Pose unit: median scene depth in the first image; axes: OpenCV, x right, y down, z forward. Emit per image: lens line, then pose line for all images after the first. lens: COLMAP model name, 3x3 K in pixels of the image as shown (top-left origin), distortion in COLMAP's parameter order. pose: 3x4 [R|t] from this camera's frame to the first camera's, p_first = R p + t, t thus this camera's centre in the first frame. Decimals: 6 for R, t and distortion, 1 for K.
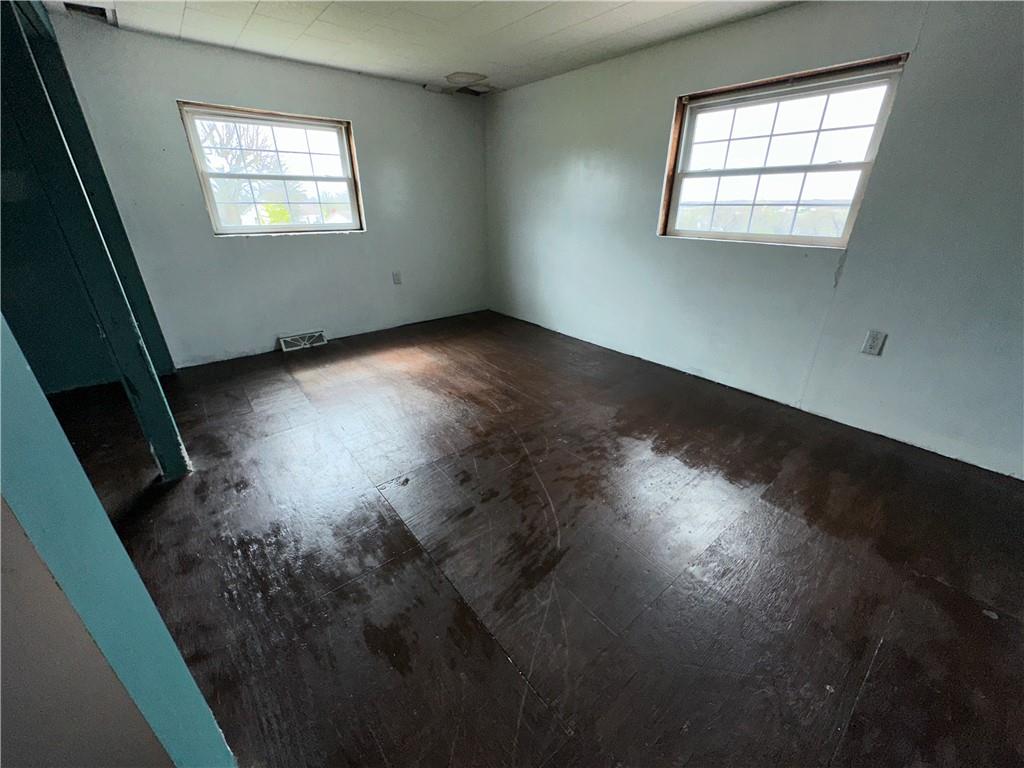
lens RADIAL K [[406.7, 0, 512.0], [0, 406.7, 384.0], [0, 0, 1]] dist [0.000358, 0.000294]
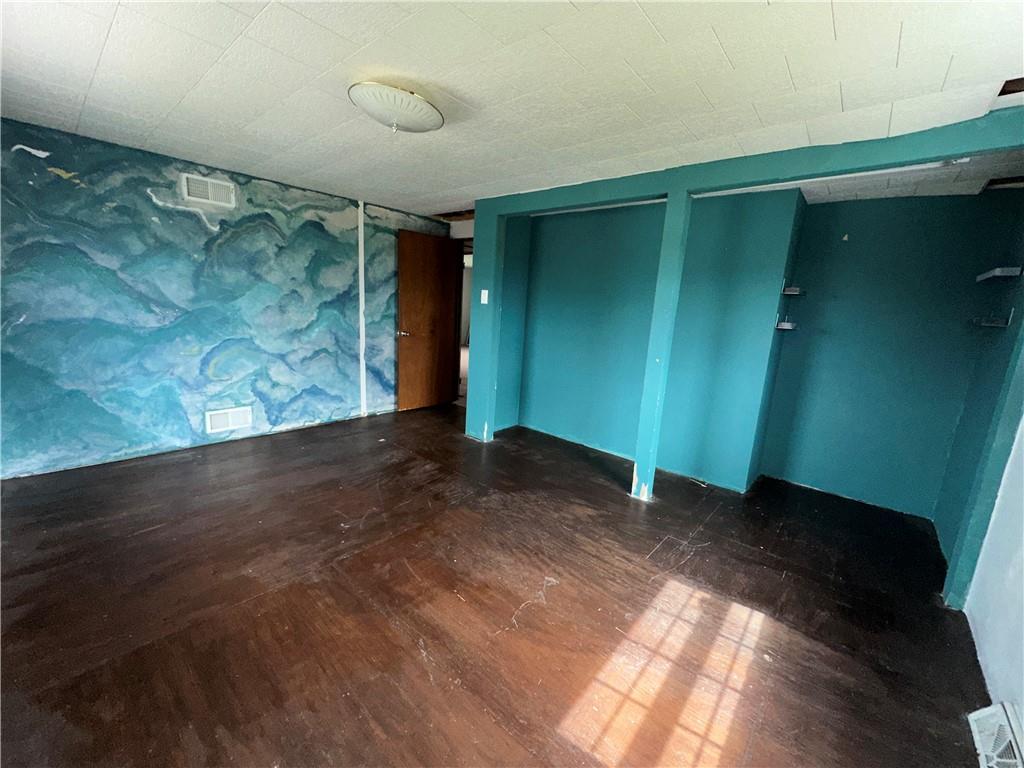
lens RADIAL K [[406.7, 0, 512.0], [0, 406.7, 384.0], [0, 0, 1]] dist [0.000358, 0.000294]
pose [[-0.982571, -0.019480, -0.184864, -0.088485], [-0.123034, 0.813641, 0.568199, -0.754146], [0.139344, 0.581041, -0.801857, 1.632546]]
